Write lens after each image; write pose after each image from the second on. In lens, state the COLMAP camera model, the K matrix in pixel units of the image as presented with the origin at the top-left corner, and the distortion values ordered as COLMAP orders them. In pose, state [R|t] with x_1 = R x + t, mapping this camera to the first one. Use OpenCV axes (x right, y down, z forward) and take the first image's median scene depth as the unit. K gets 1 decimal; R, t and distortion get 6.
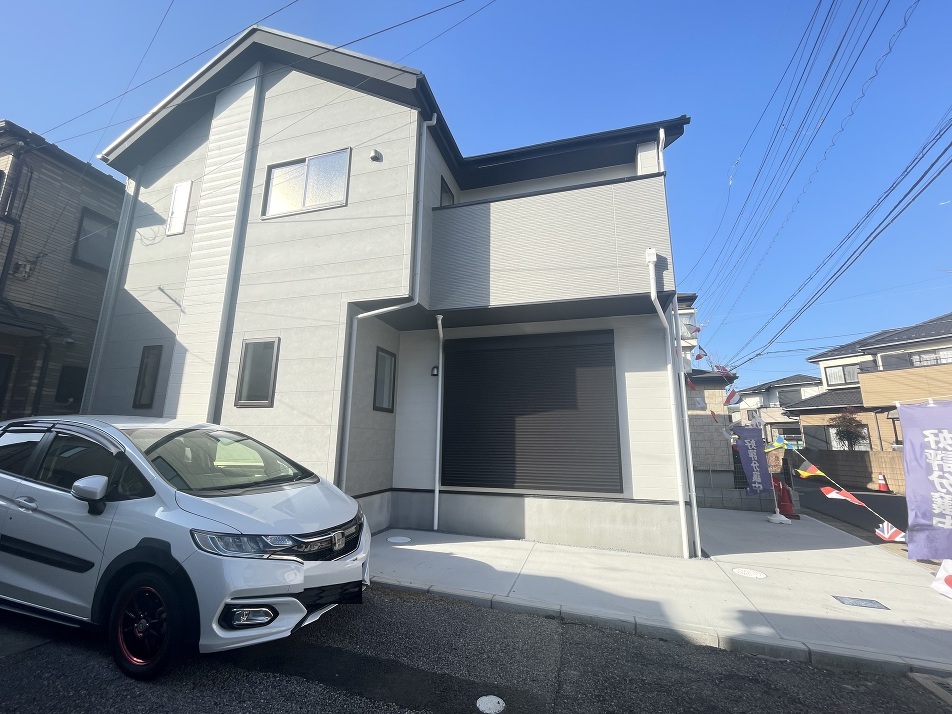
lens RADIAL K [[408.5, 0, 473.9], [0, 408.5, 356.6], [0, 0, 1]] dist [-0.003202, -0.000002]
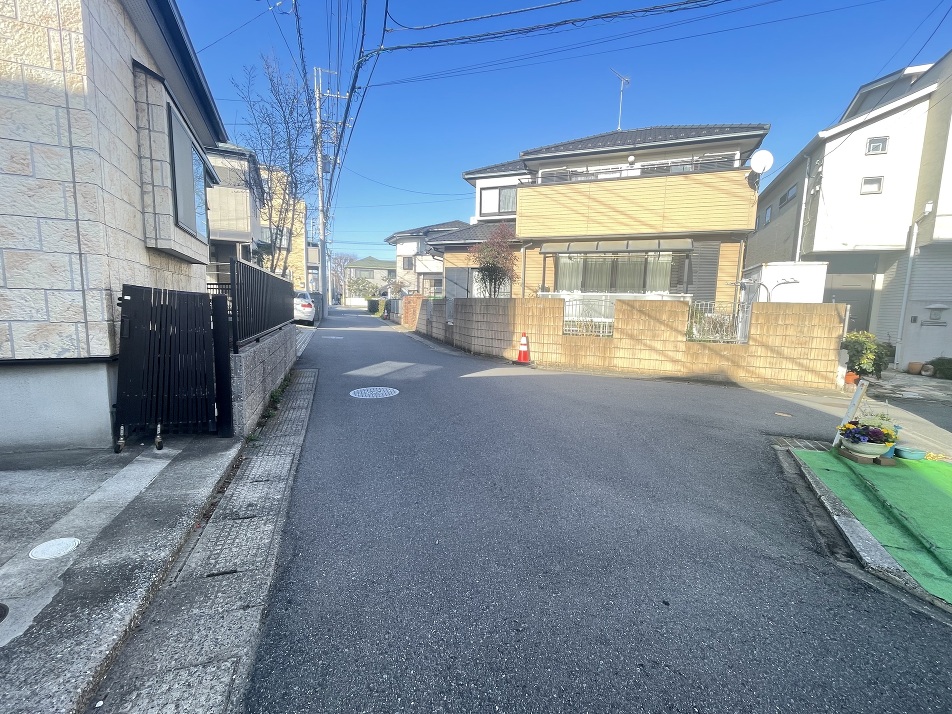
lens RADIAL K [[408.5, 0, 481.0], [0, 408.5, 351.8], [0, 0, 1]] dist [-0.003202, -0.000002]
pose [[0.750584, -0.069266, 0.657135, 1.328566], [-0.150674, 0.950350, 0.272273, 0.376113], [-0.643368, -0.303377, 0.702880, 1.466801]]
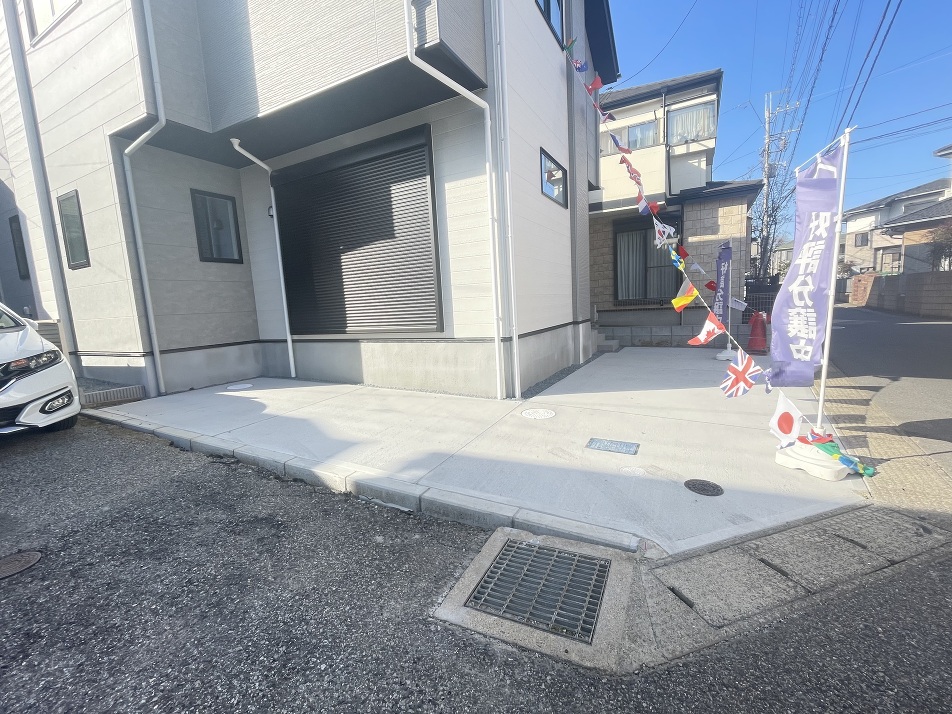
lens RADIAL K [[408.5, 0, 473.2], [0, 408.5, 357.5], [0, 0, 1]] dist [-0.003202, -0.000002]
pose [[0.976238, -0.036582, -0.213592, 0.551084], [0.106619, 0.939180, 0.326456, 0.098023], [0.188659, -0.341472, 0.920763, 0.175694]]
